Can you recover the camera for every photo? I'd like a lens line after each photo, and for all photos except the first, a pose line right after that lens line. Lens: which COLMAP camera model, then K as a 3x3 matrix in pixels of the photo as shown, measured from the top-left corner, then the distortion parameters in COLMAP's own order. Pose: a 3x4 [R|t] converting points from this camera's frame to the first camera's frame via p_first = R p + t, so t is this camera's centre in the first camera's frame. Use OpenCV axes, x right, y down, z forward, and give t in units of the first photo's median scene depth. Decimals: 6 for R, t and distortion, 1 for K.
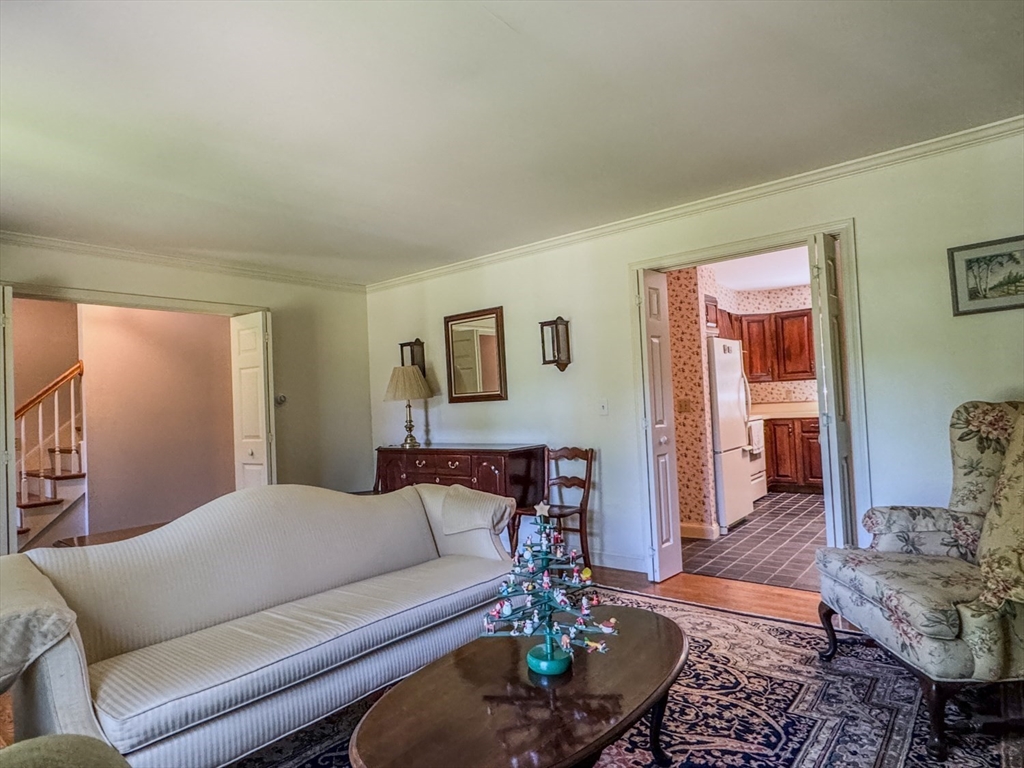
lens RADIAL K [[588.8, 0, 509.5], [0, 588.8, 385.1], [0, 0, 1]] dist [-0.000619, 0.001990]
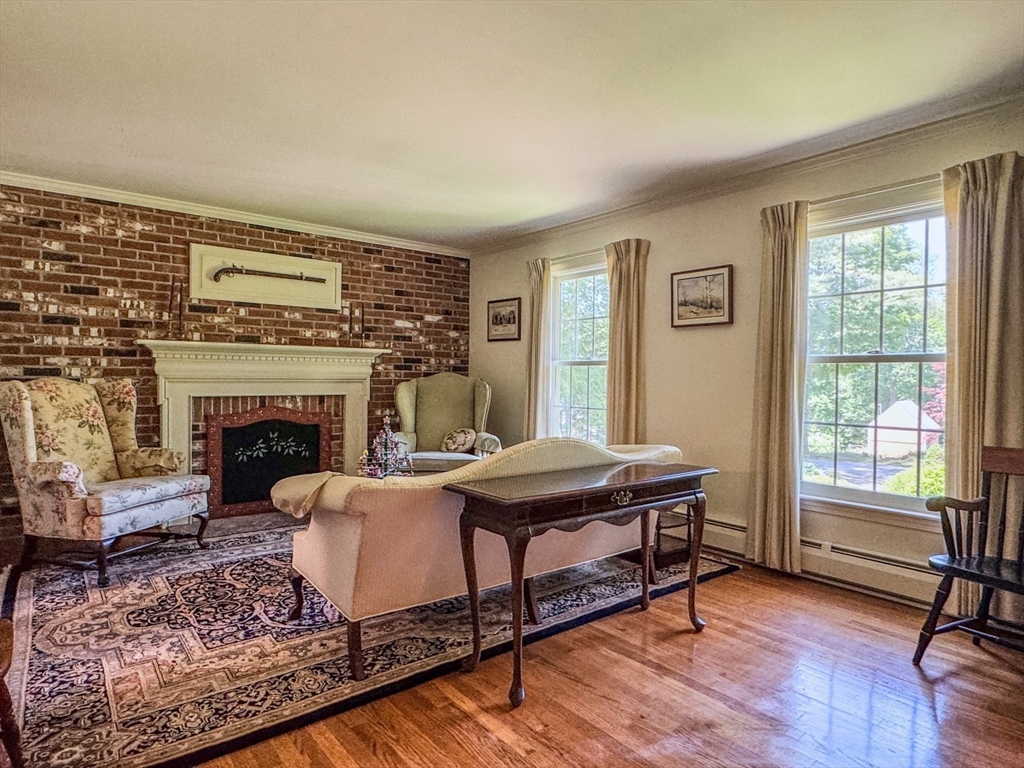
lens RADIAL K [[588.8, 0, 511.1], [0, 588.8, 381.4], [0, 0, 1]] dist [-0.000619, 0.001990]
pose [[-0.977584, 0.025843, 0.208953, -0.665457], [0.018817, 0.999191, -0.035541, 0.107294], [-0.209702, -0.030812, -0.977280, 2.363871]]
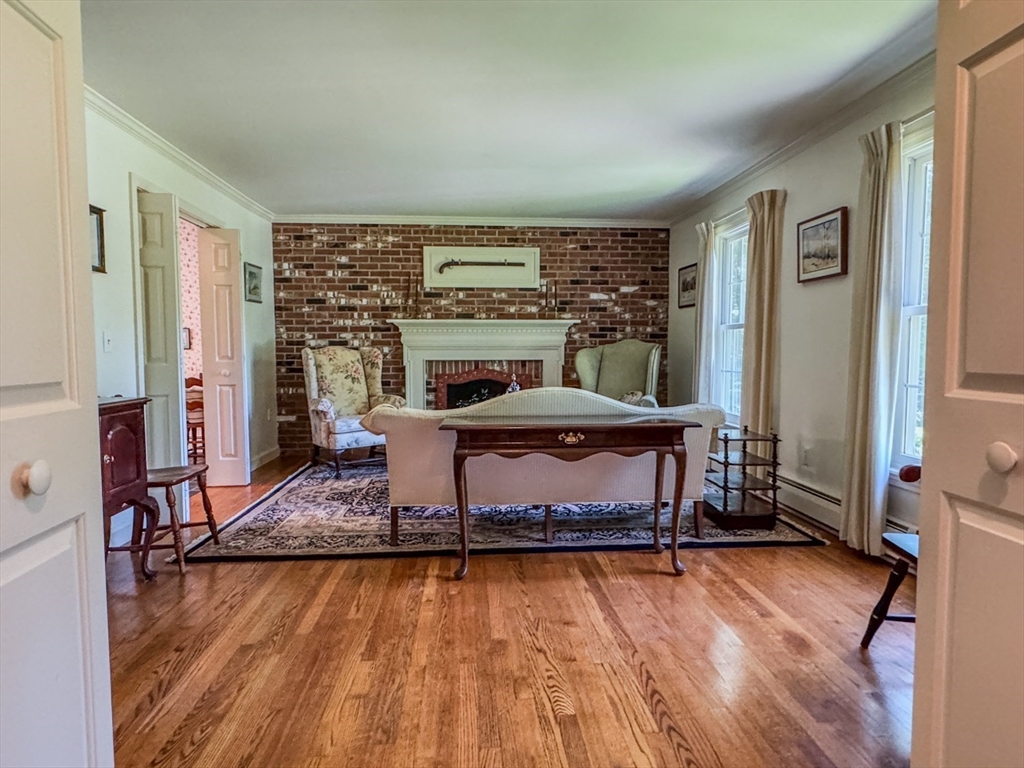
lens RADIAL K [[588.8, 0, 517.5], [0, 588.8, 384.4], [0, 0, 1]] dist [-0.000619, 0.001990]
pose [[-0.693991, -0.003957, 0.719972, -1.403101], [0.001326, 0.999976, 0.006773, 0.158912], [-0.719982, 0.005655, -0.693970, 2.224980]]
